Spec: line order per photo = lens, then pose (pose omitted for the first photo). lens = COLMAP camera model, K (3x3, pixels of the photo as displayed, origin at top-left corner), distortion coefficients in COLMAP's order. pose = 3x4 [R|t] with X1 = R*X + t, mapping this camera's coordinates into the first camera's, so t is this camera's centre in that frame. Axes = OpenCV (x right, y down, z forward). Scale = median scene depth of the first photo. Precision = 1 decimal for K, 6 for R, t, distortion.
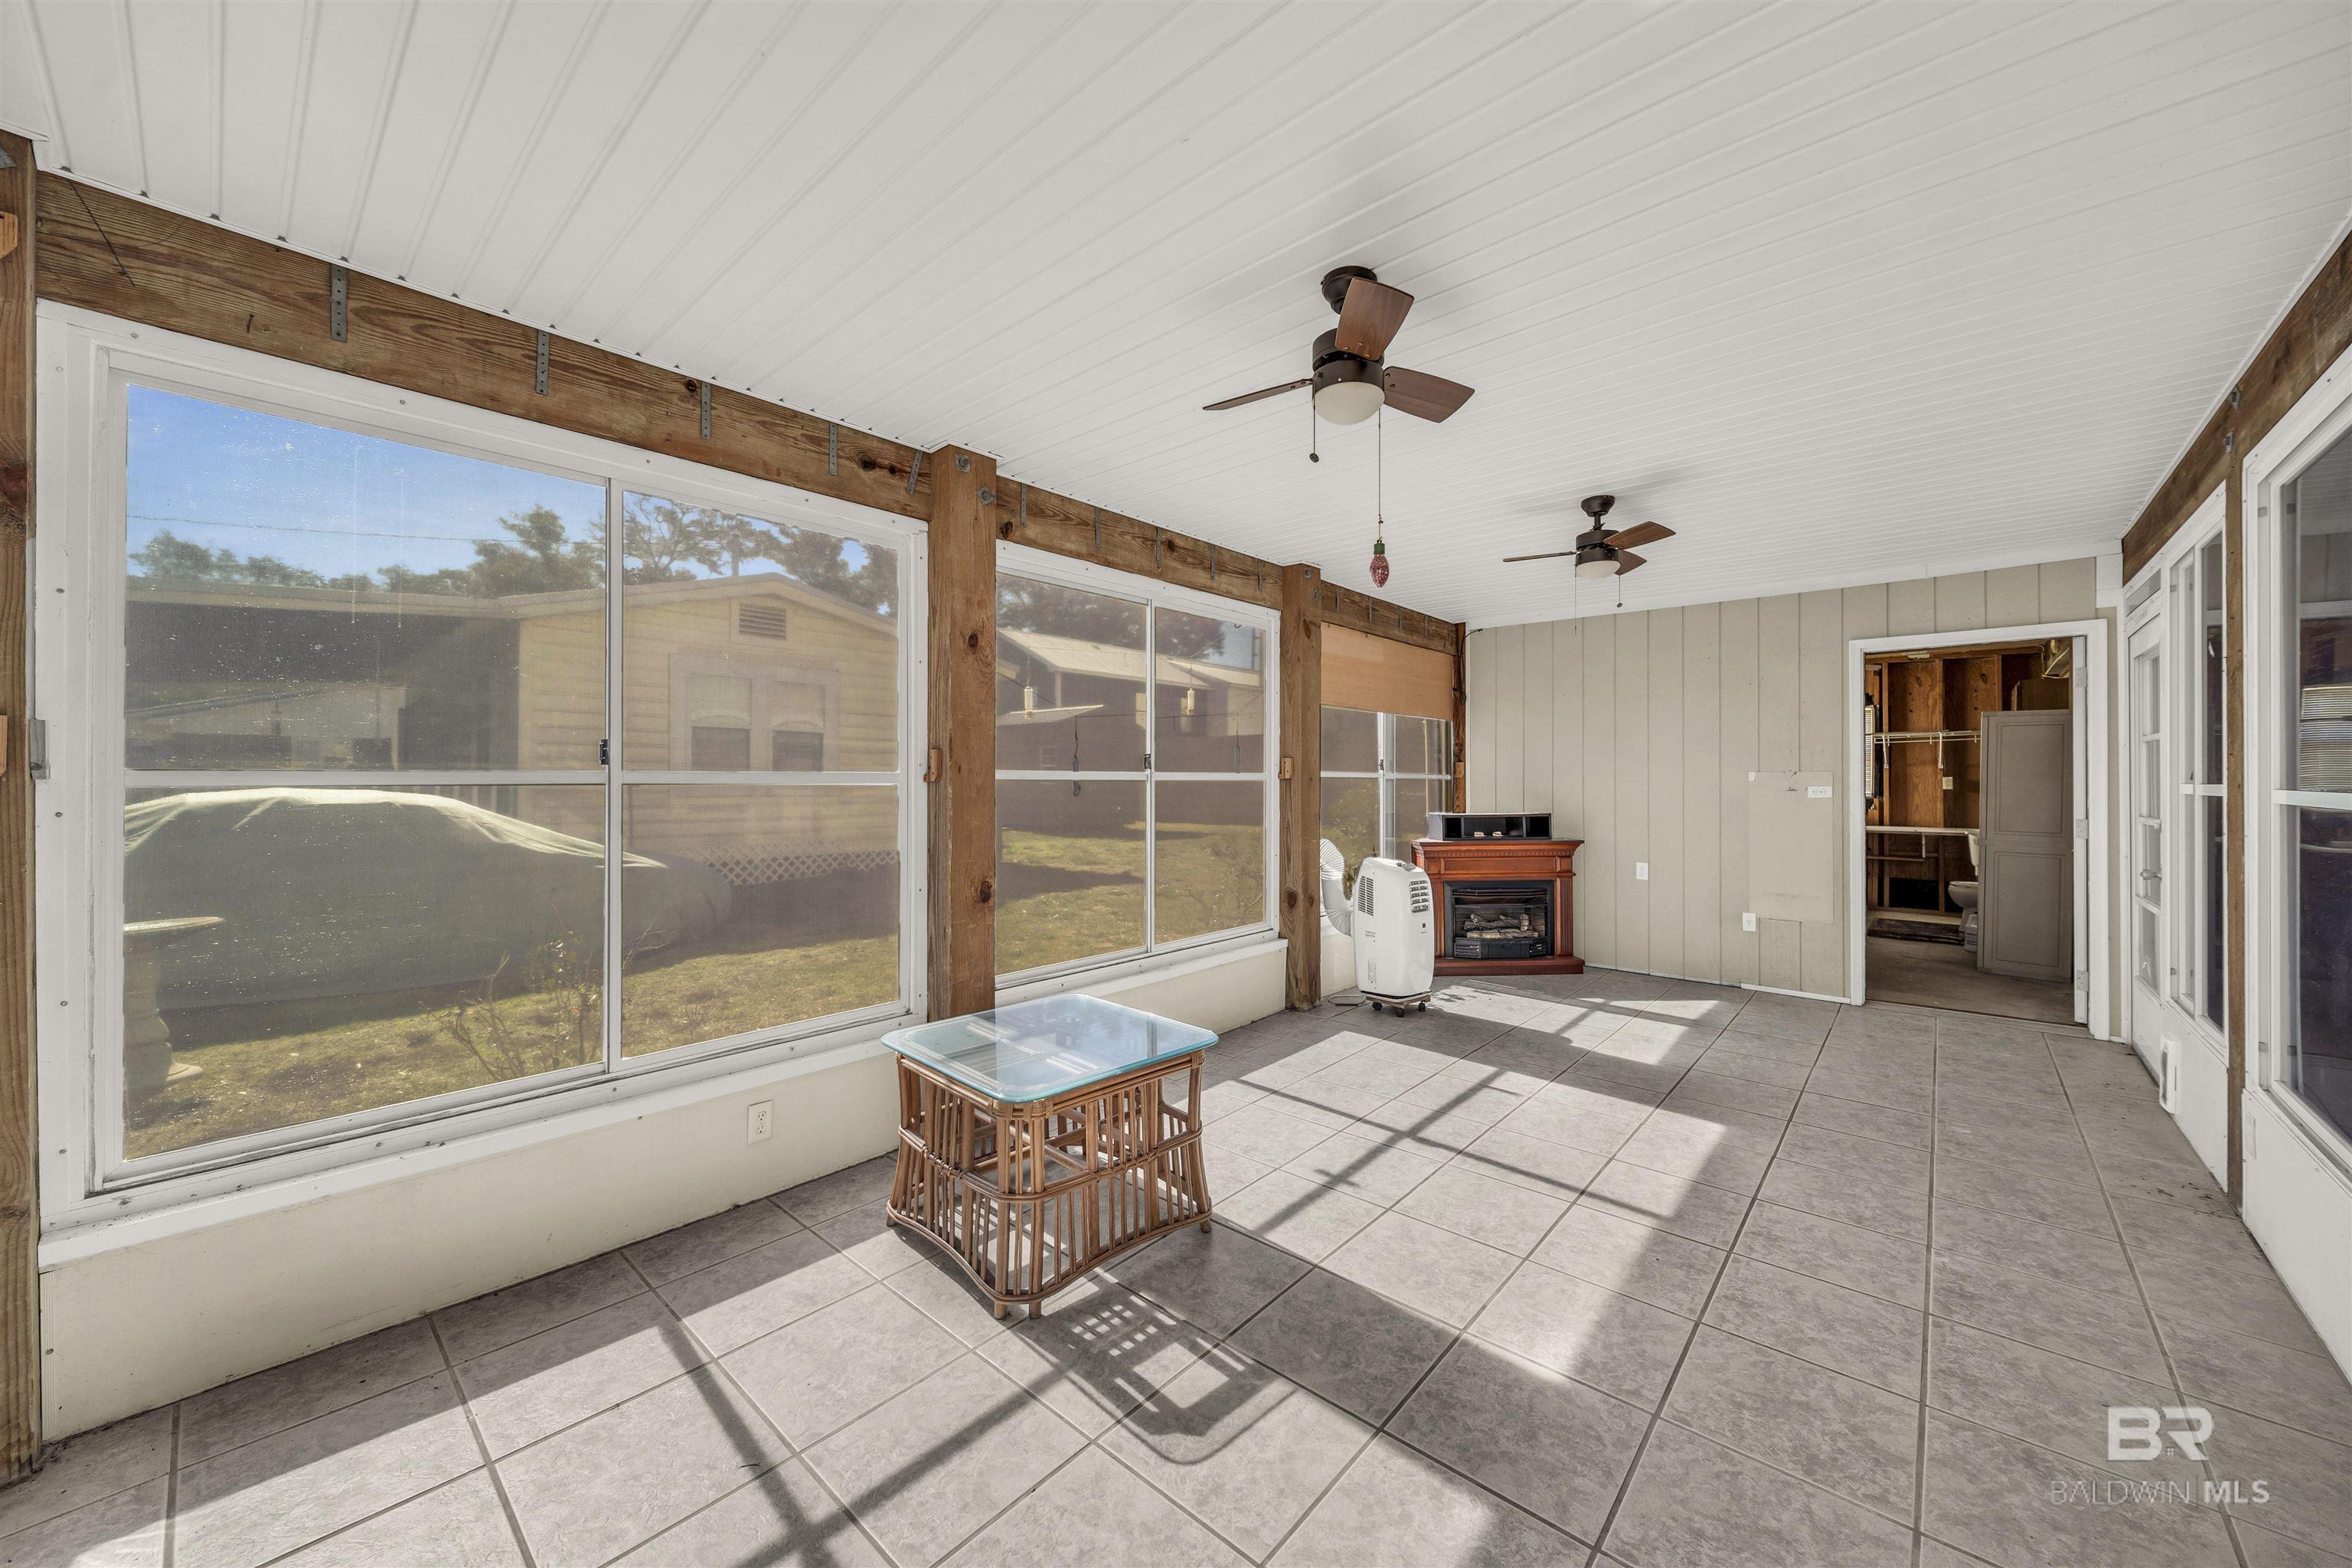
lens RADIAL K [[841.1, 0, 1173.8], [0, 841.1, 779.8], [0, 0, 1]] dist [-0.000557, -0.000059]
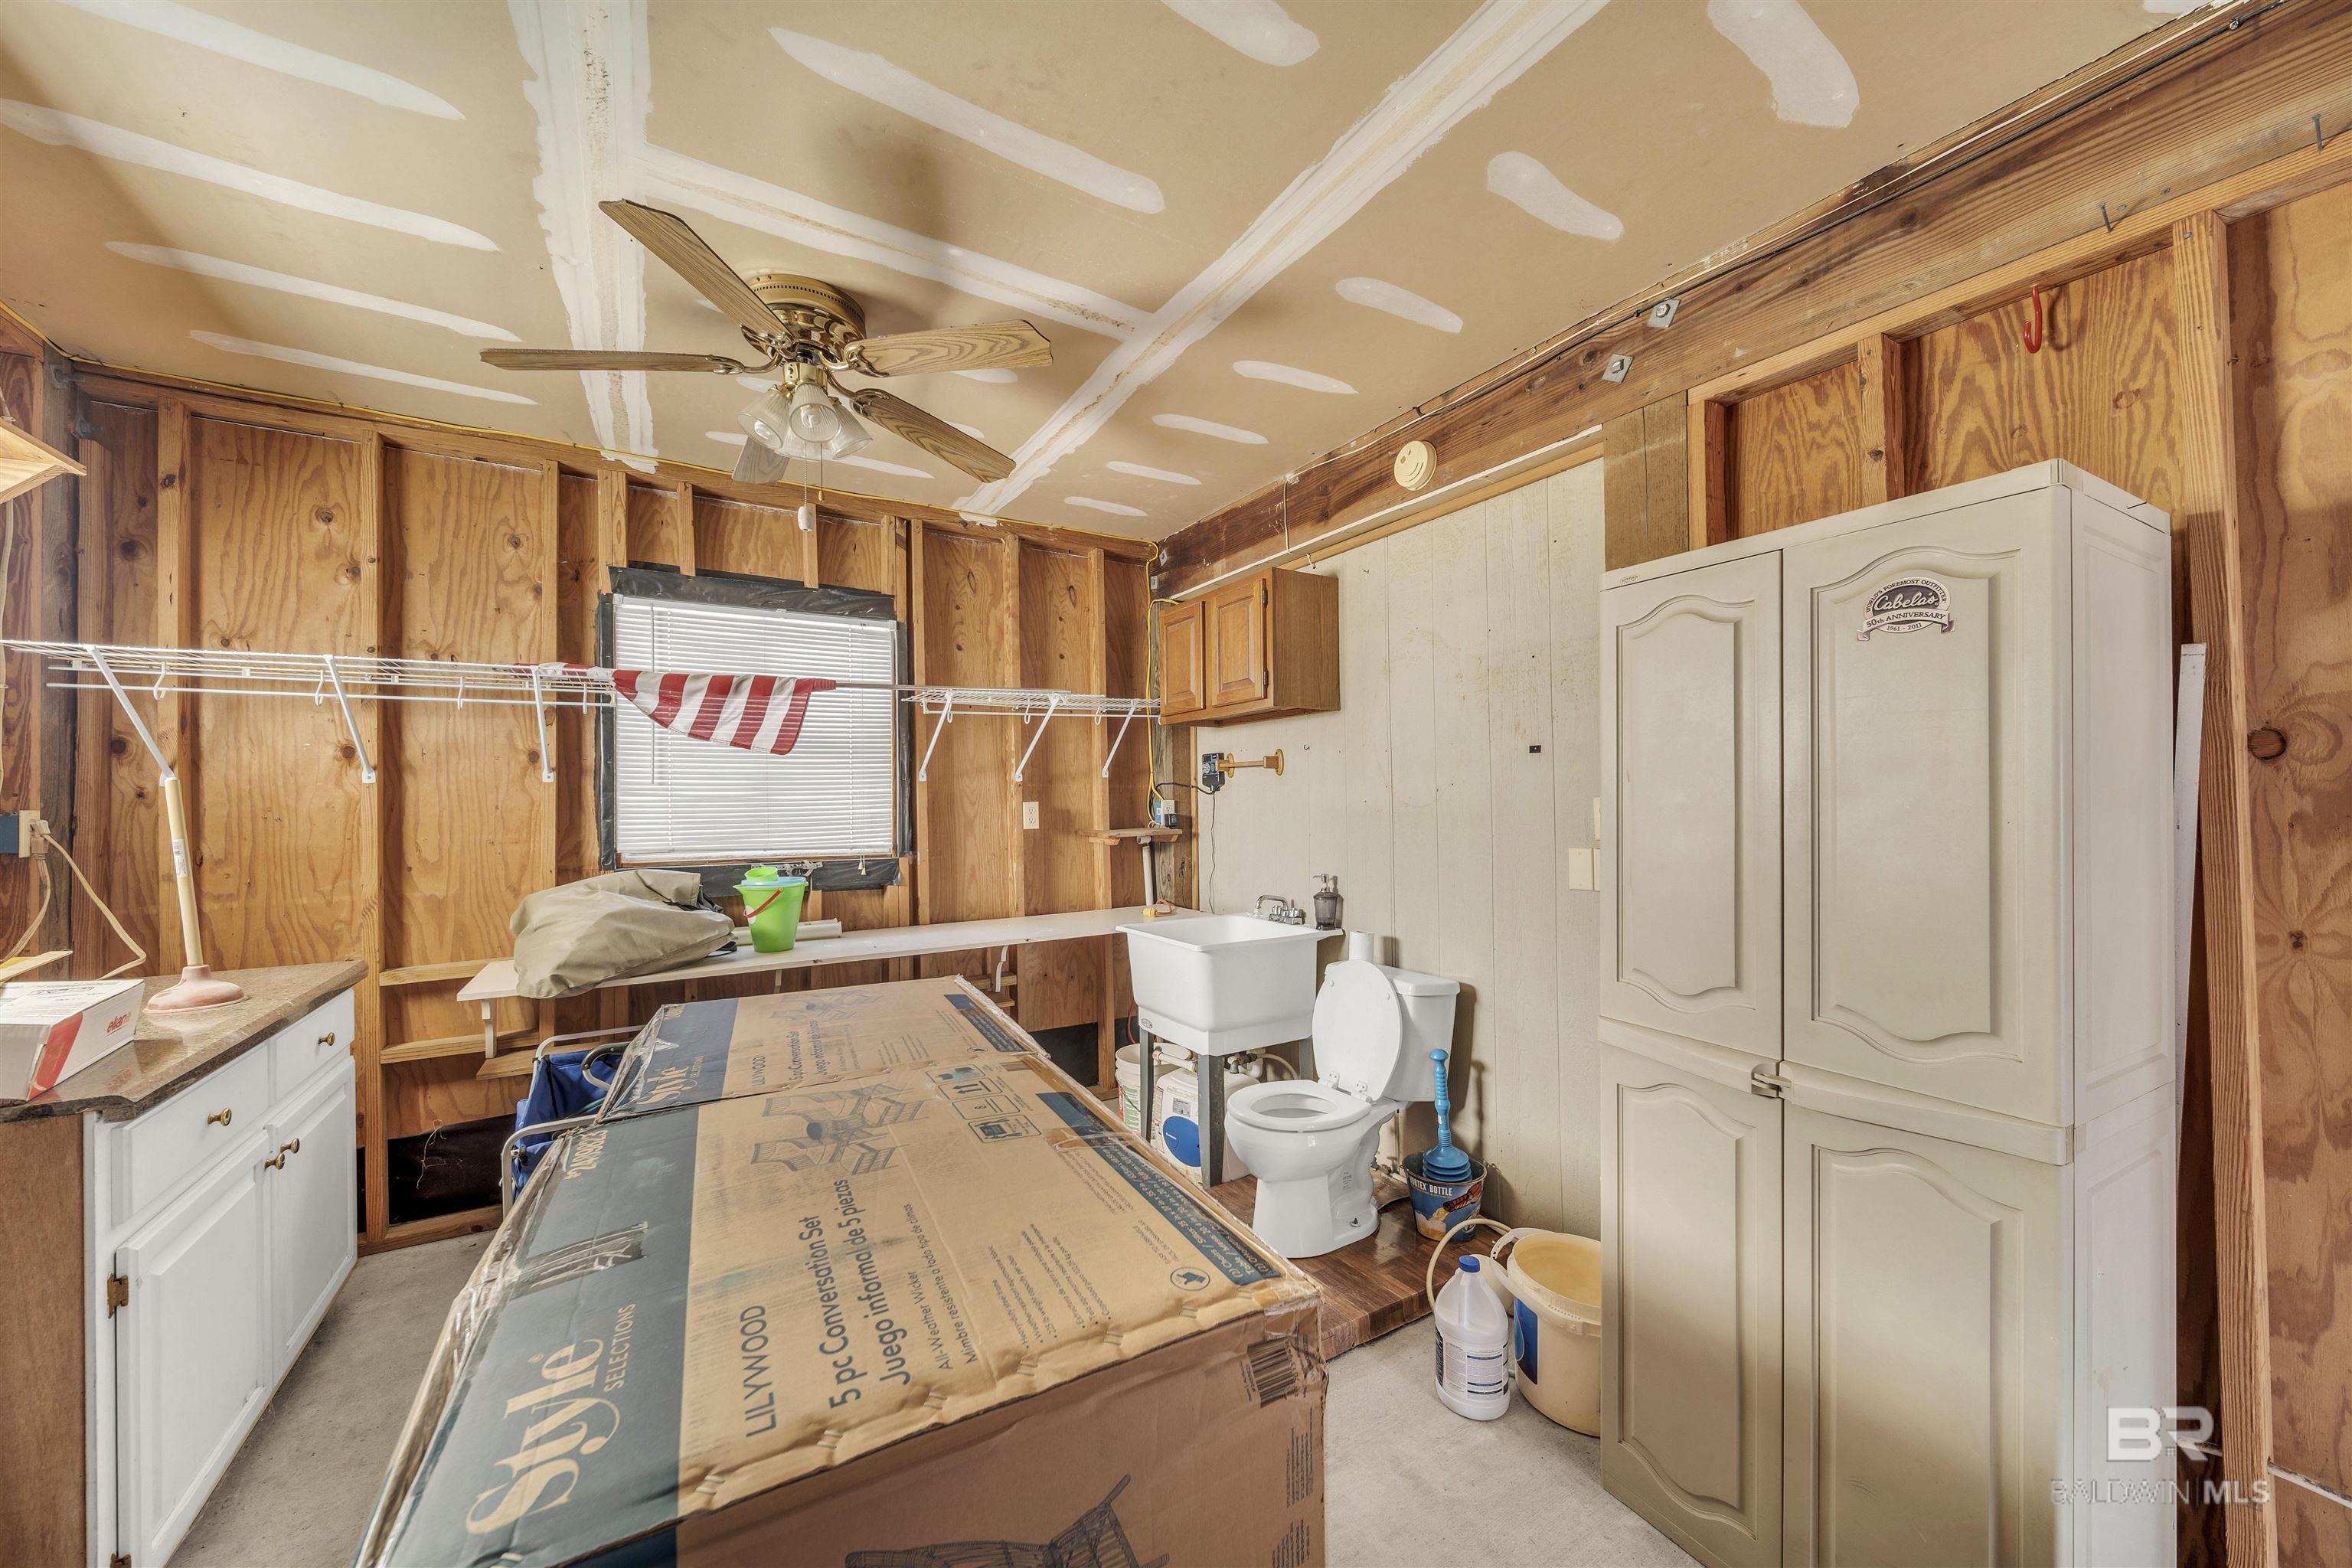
lens RADIAL K [[841.1, 0, 1176.2], [0, 841.1, 783.0], [0, 0, 1]] dist [-0.000557, -0.000059]
pose [[0.322387, 0.000499, 0.946608, 0.514247], [0.003319, 0.999993, -0.001657, -0.011872], [-0.946602, 0.003676, 0.322384, 0.767424]]
